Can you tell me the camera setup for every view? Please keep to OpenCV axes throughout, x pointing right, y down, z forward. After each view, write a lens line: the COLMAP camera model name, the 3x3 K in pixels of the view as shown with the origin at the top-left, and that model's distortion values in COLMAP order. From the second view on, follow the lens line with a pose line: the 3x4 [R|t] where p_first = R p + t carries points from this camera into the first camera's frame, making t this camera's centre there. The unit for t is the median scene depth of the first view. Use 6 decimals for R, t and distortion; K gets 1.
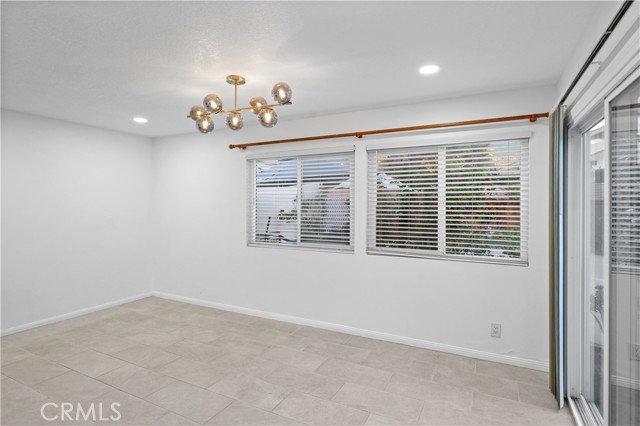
lens RADIAL K [[330.5, 0, 321.2], [0, 330.5, 206.4], [0, 0, 1]] dist [0.001128, 0.000305]
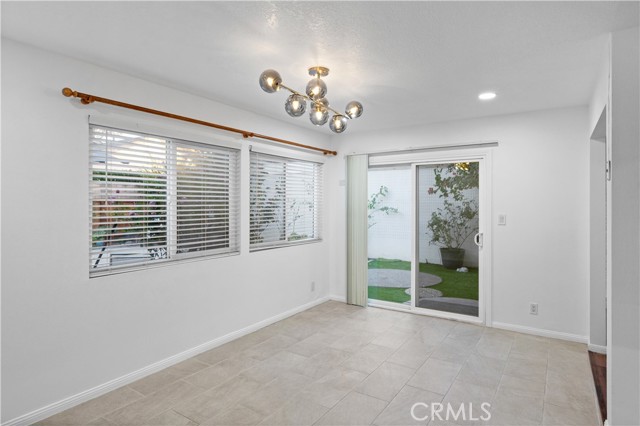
lens RADIAL K [[361.7, 0, 320.4], [0, 361.7, 204.6], [0, 0, 1]] dist [-0.001563, -0.000155]
pose [[0.110935, -0.002669, 0.993824, -1.062353], [0.001860, 0.999995, 0.002478, -0.006823], [-0.993826, 0.001574, 0.110940, 0.730296]]
